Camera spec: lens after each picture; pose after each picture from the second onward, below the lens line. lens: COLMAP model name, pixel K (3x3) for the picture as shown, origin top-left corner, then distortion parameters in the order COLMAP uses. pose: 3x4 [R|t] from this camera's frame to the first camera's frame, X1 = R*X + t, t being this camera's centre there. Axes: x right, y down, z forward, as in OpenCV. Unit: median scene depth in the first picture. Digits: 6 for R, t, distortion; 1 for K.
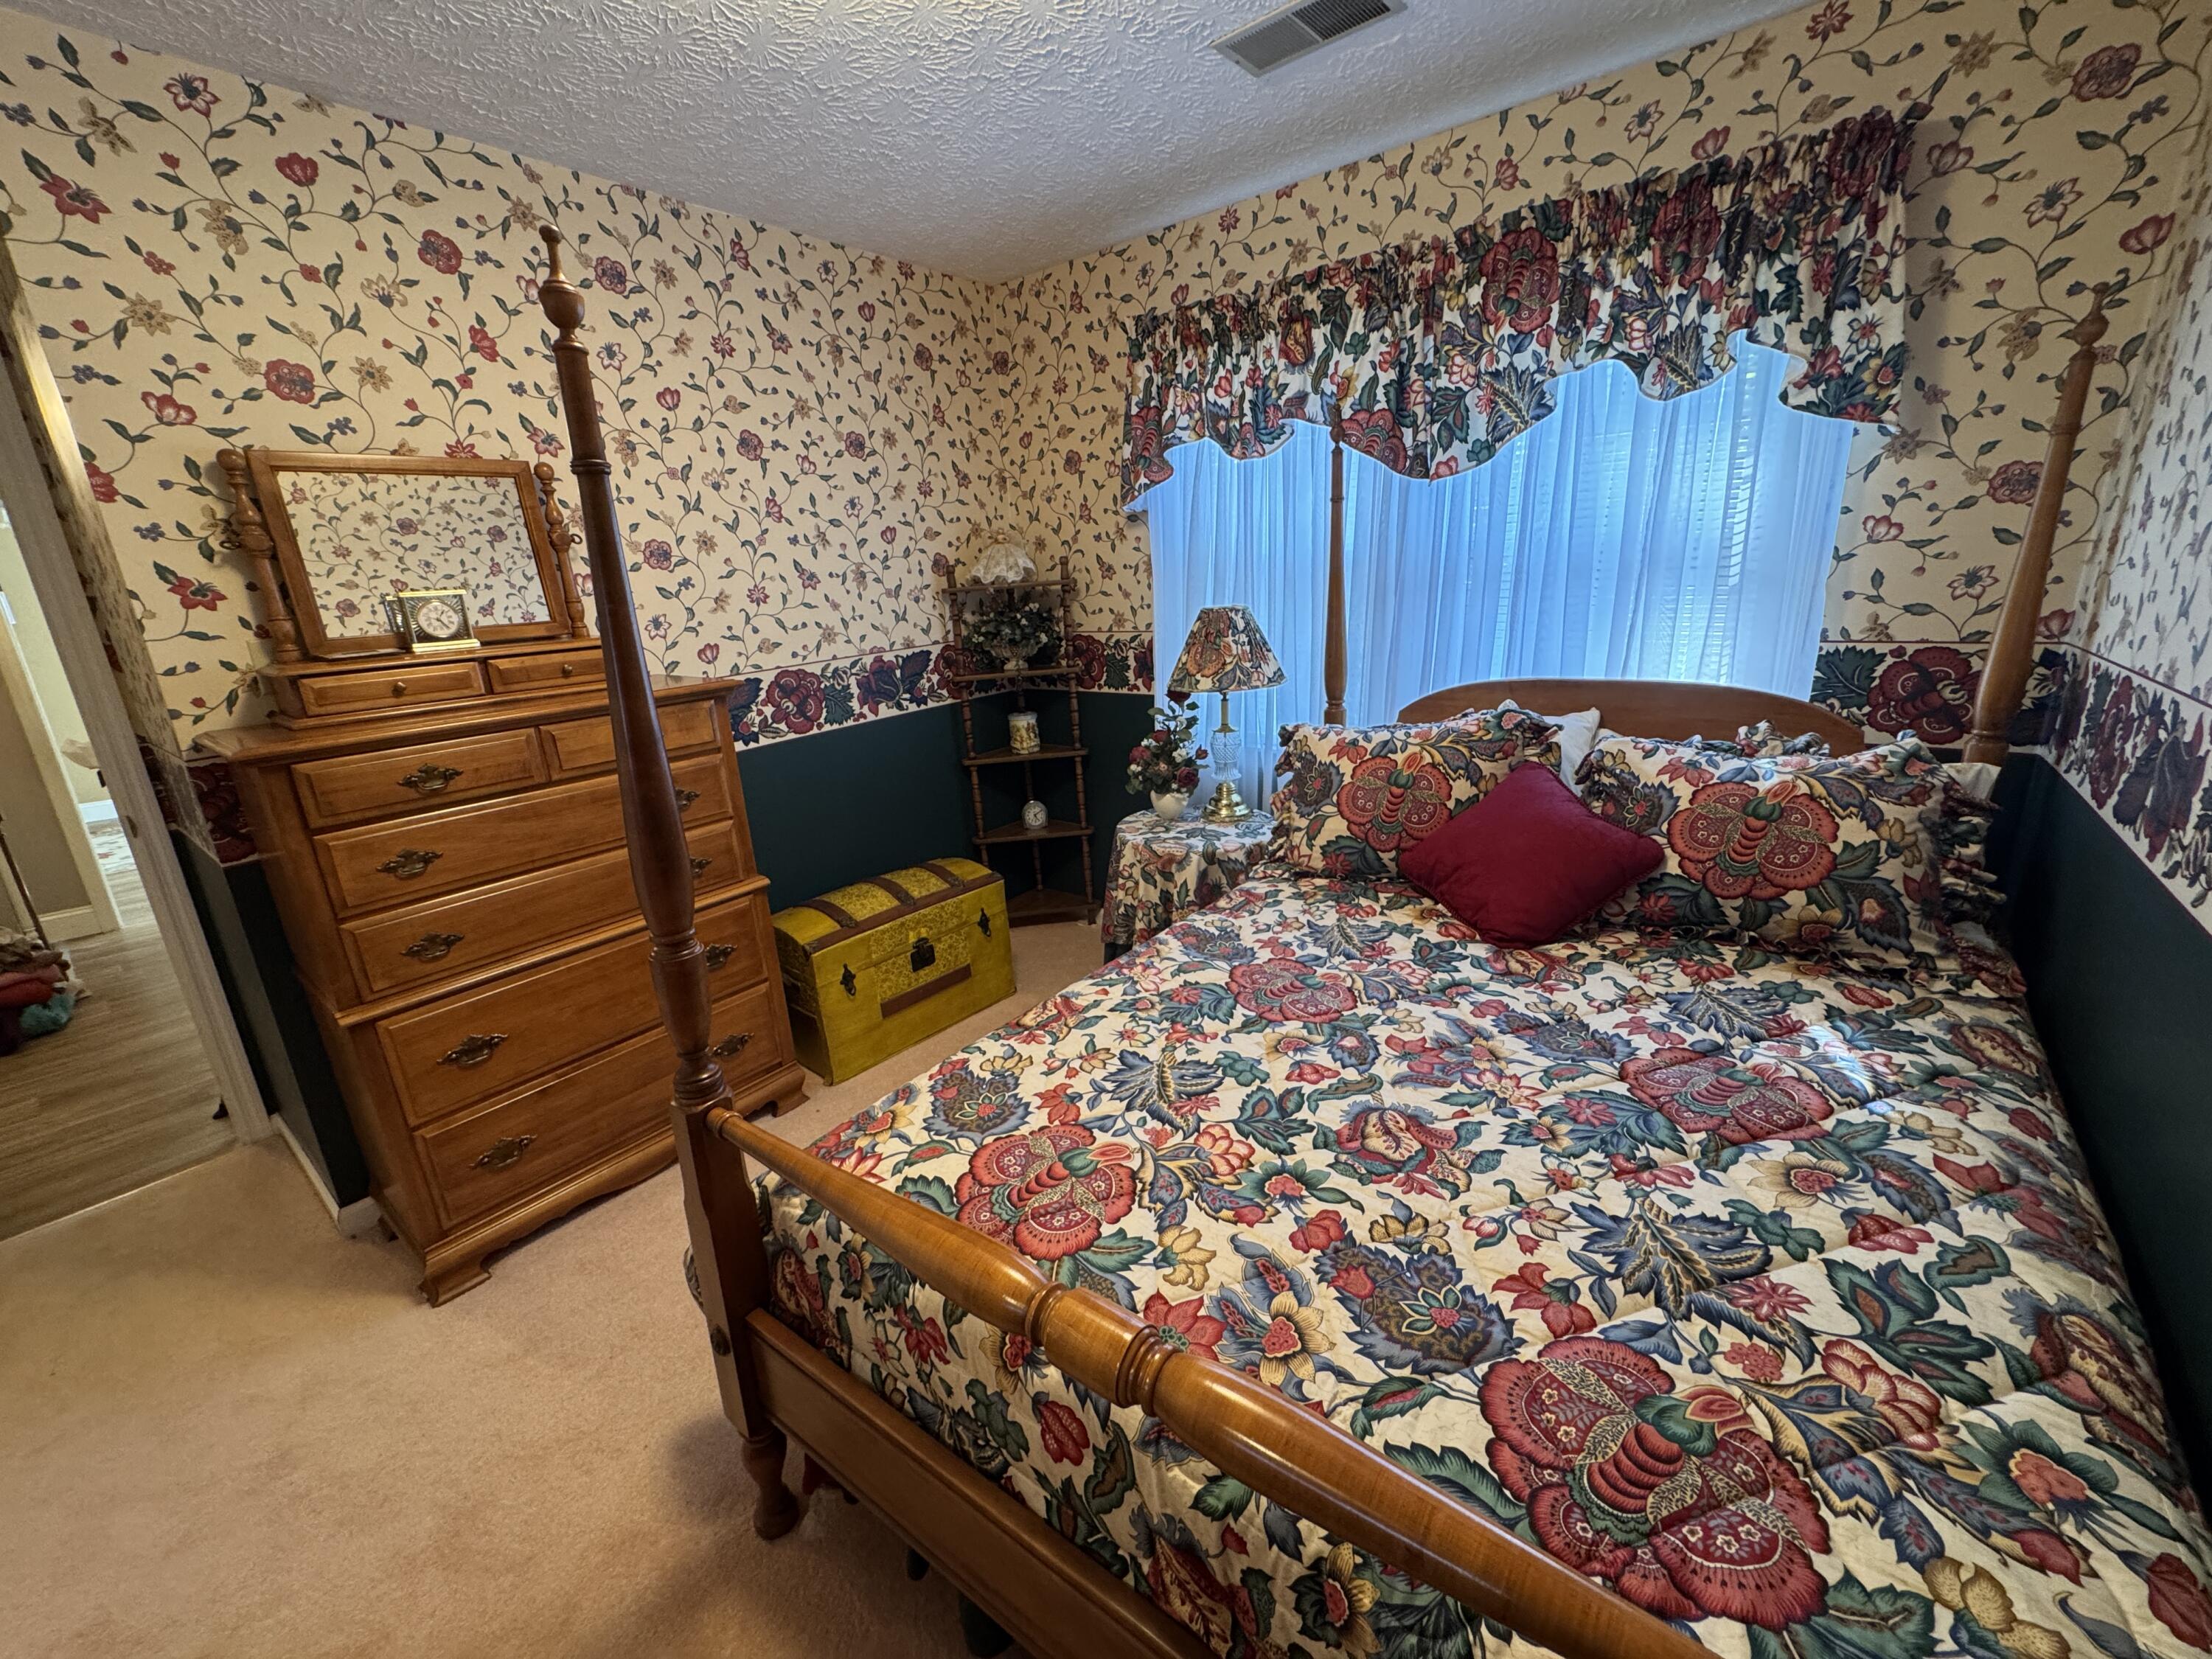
lens RADIAL K [[883.5, 0, 1103.1], [0, 883.5, 826.0], [0, 0, 1]] dist [-0.001610, 0.000087]
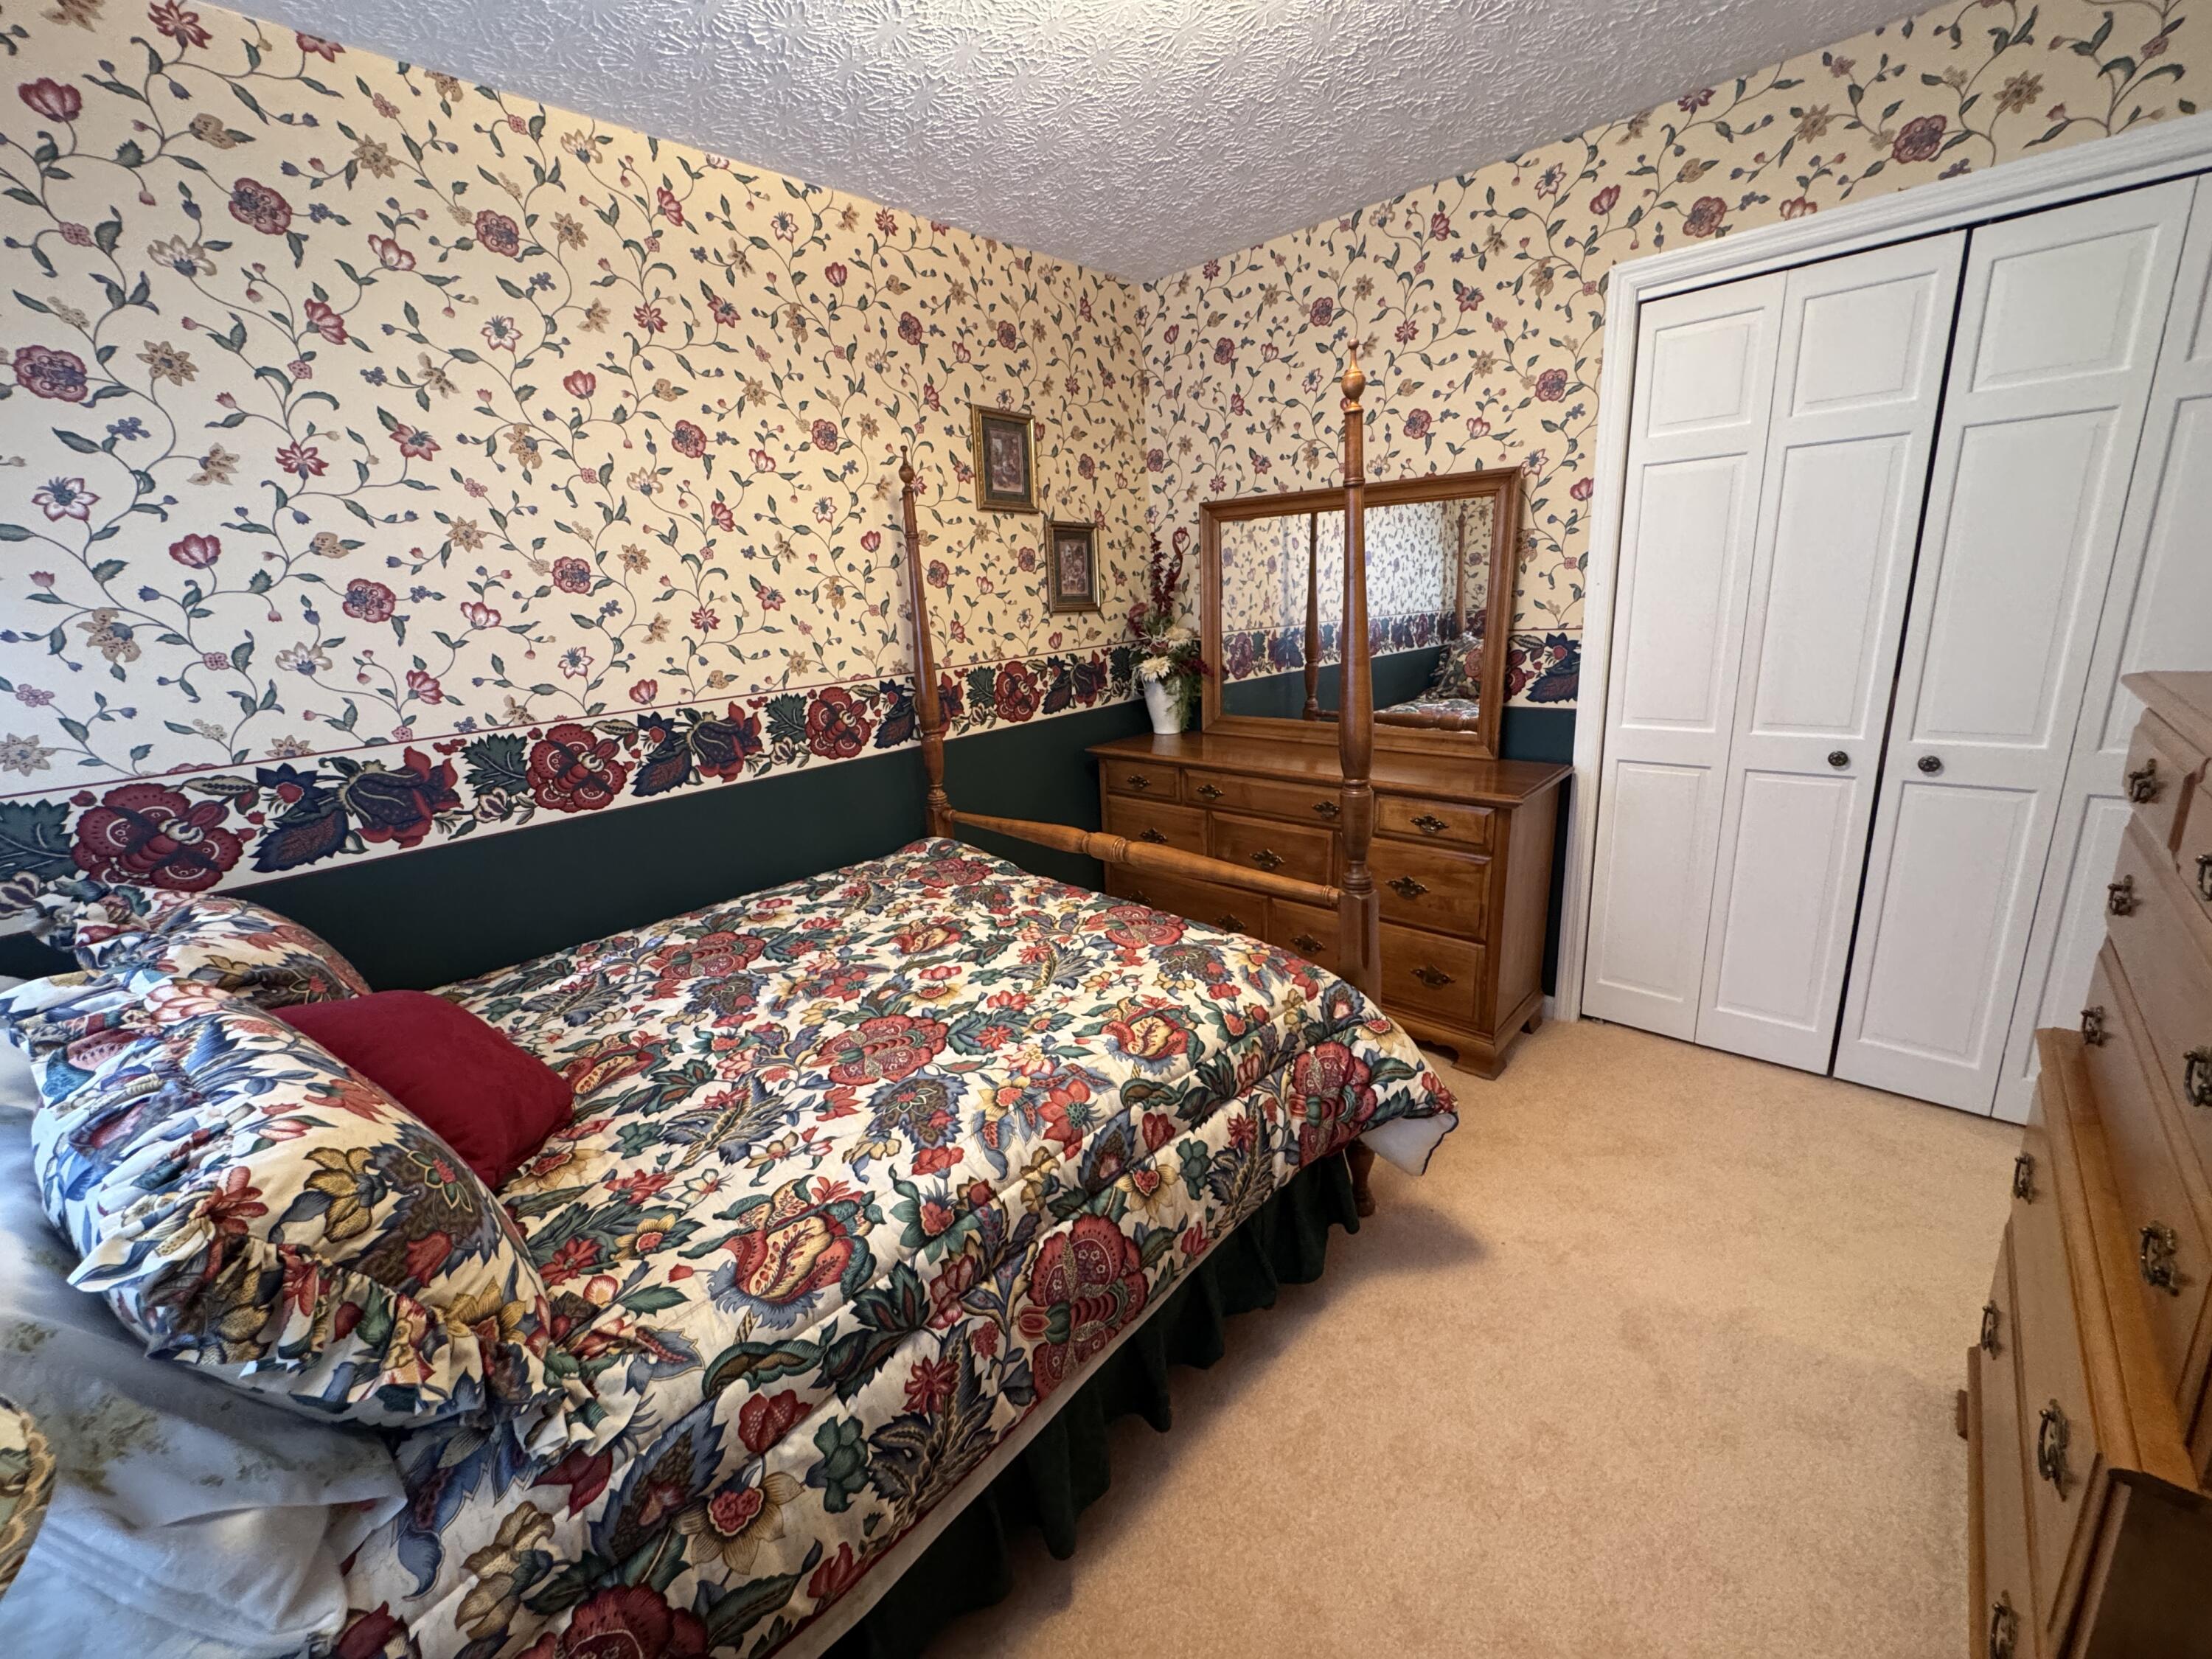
lens RADIAL K [[880.6, 0, 1109.5], [0, 880.6, 823.2], [0, 0, 1]] dist [0.000270, 0.000223]
pose [[-0.990996, 0.094825, 0.094525, -0.115050], [0.129697, 0.855182, 0.501839, -0.375193], [-0.033249, 0.509580, -0.859781, 1.381770]]
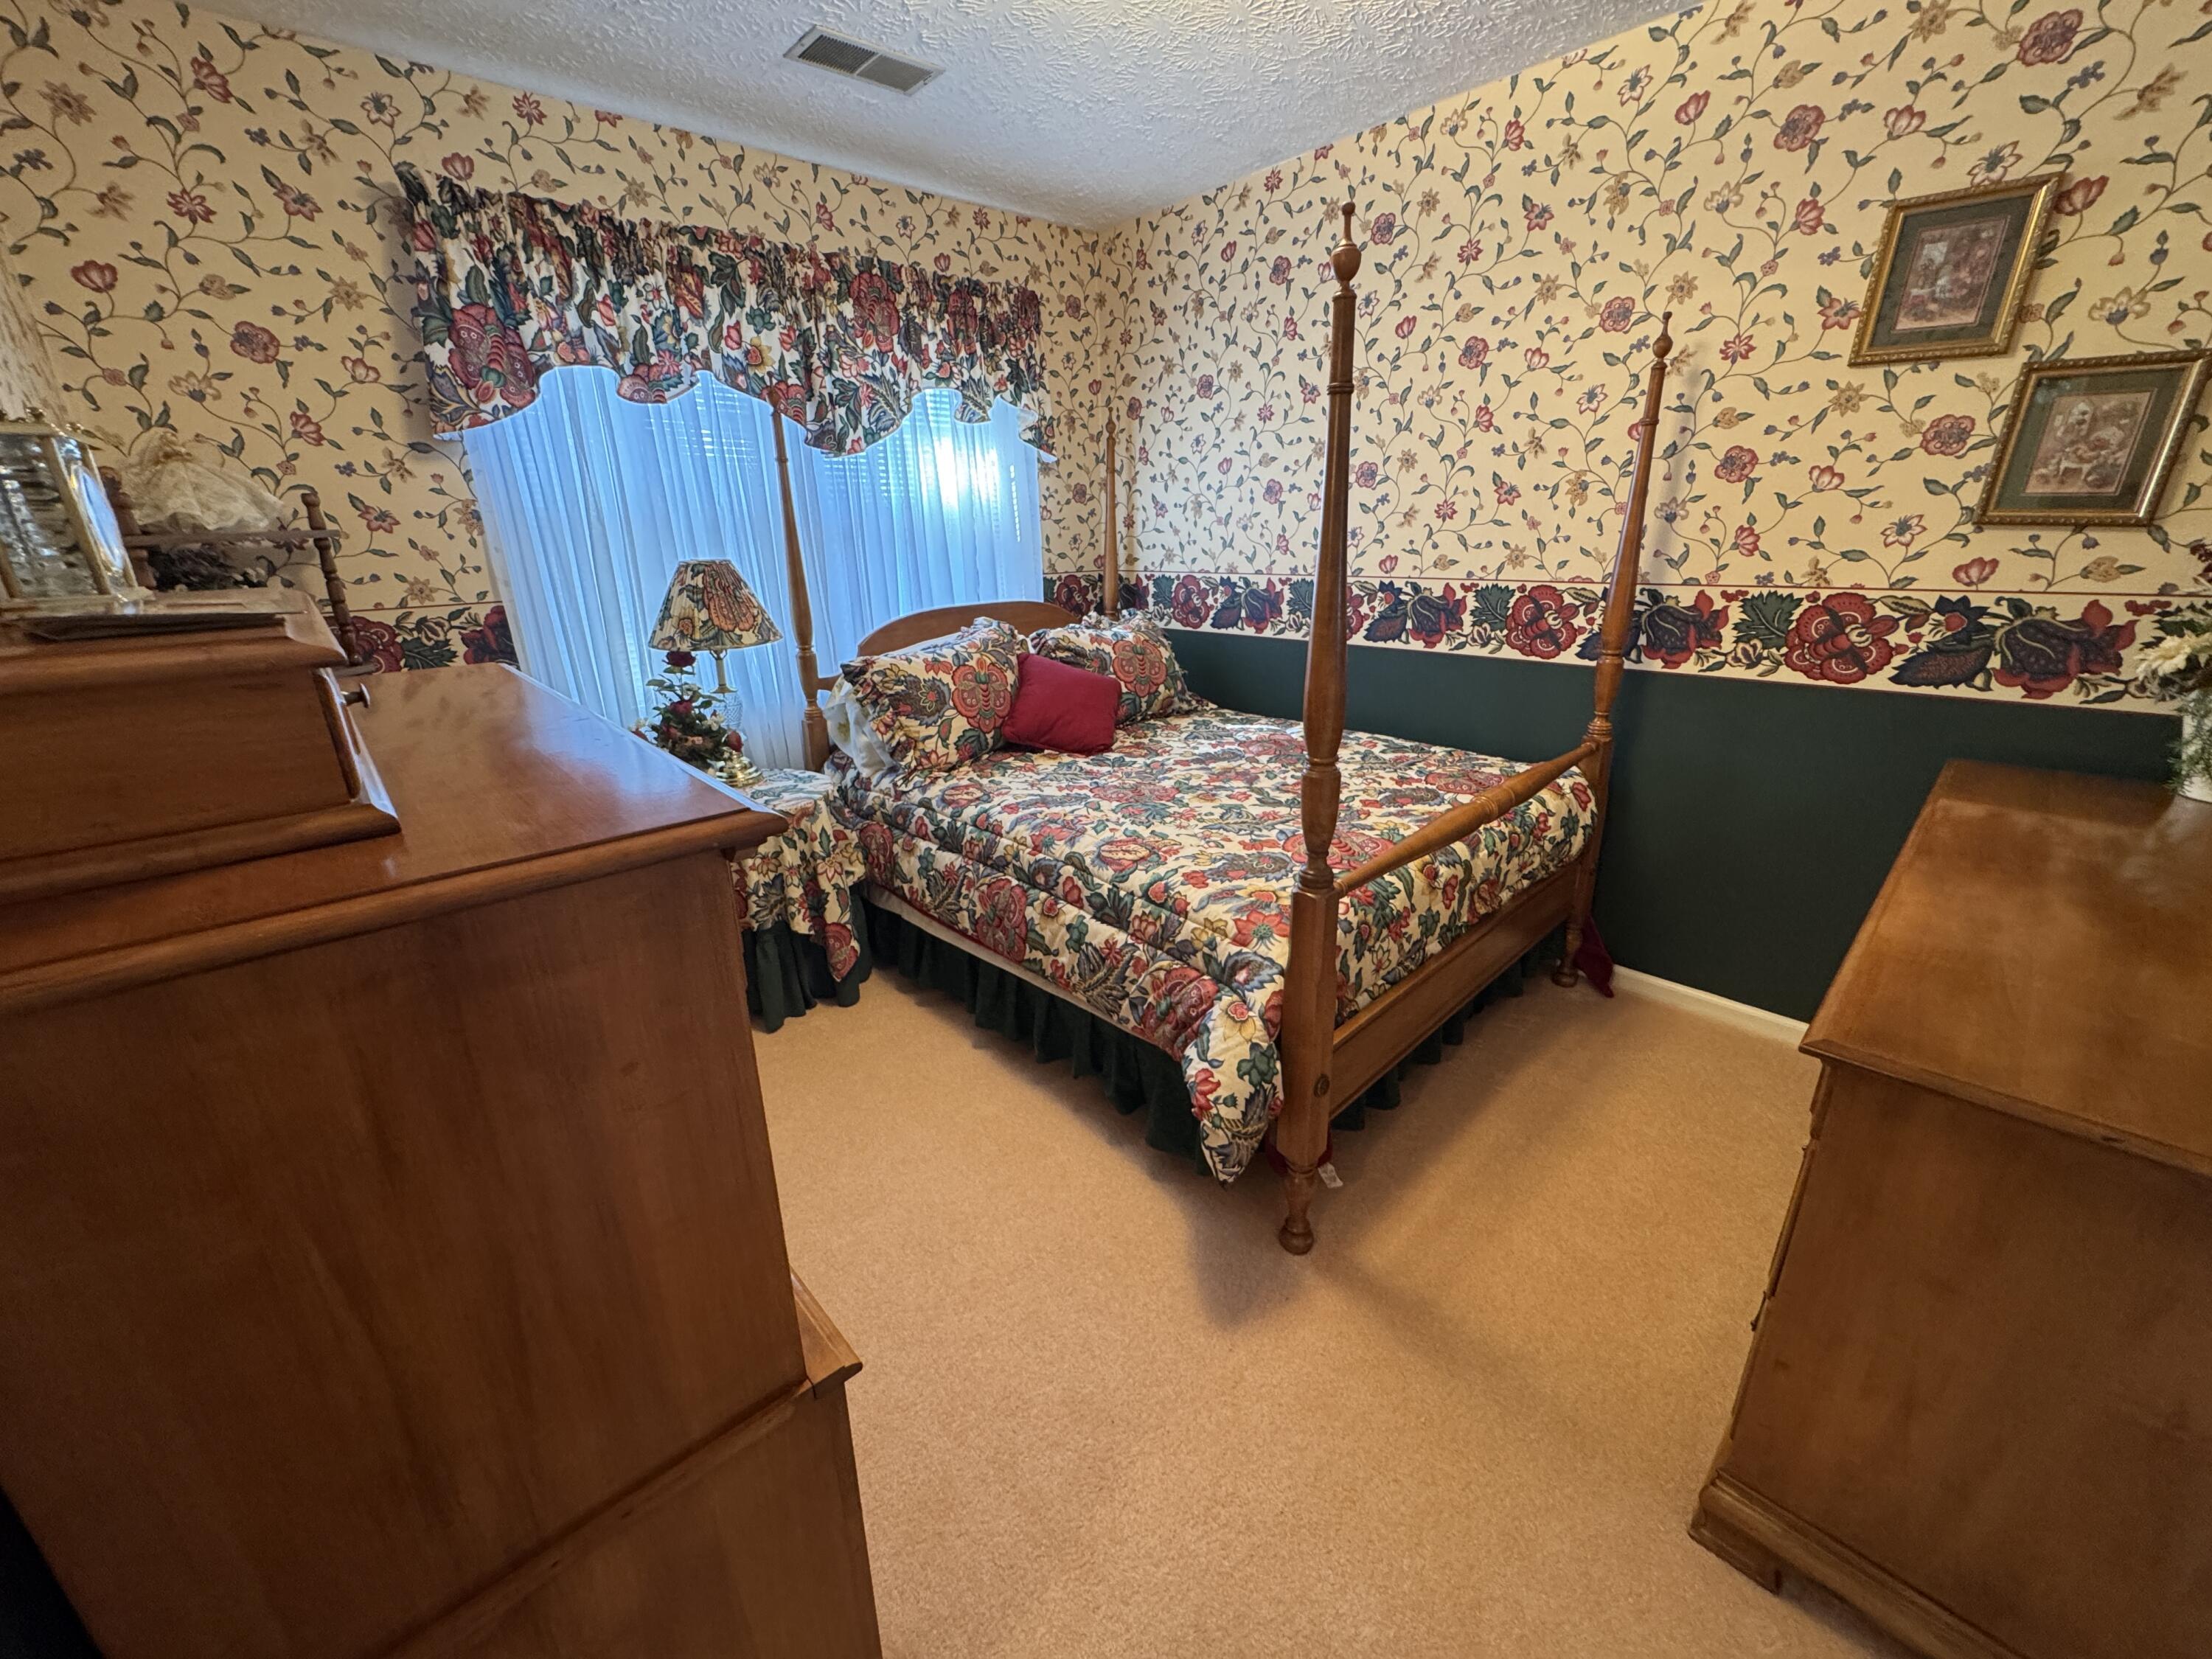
lens RADIAL K [[884.0, 0, 1102.5], [0, 884.0, 827.1], [0, 0, 1]] dist [-0.002559, 0.000297]
pose [[0.151630, -0.275519, 0.949262, -1.043516], [0.282991, 0.932266, 0.225382, -0.098236], [-0.947061, 0.234457, 0.219329, 0.605861]]
